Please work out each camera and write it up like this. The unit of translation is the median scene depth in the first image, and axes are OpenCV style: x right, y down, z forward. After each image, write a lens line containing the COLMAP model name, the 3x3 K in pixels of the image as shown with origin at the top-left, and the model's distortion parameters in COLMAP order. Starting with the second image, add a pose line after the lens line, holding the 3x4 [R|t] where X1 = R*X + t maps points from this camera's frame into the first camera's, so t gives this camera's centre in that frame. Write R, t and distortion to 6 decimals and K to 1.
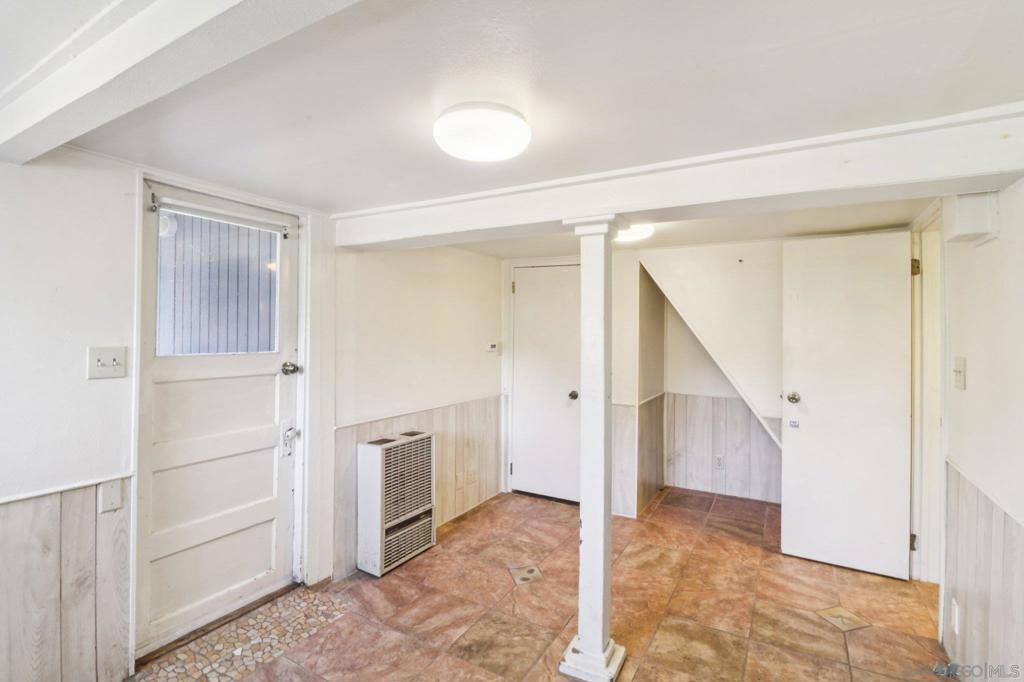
lens RADIAL K [[475.9, 0, 506.0], [0, 475.9, 334.2], [0, 0, 1]] dist [0.003403, -0.014100]
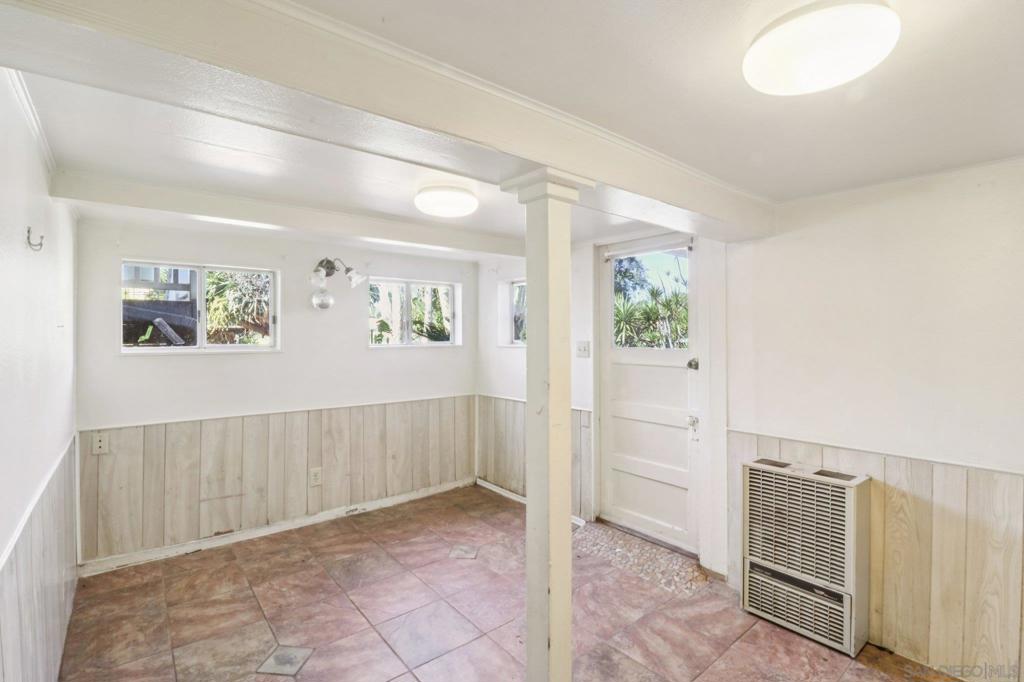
lens RADIAL K [[475.9, 0, 506.0], [0, 475.9, 334.2], [0, 0, 1]] dist [0.003403, -0.014100]
pose [[-0.348621, 0.007740, -0.937232, 0.796580], [0.013423, 0.999905, 0.003265, -0.008694], [0.937168, -0.011443, -0.348692, 1.017625]]
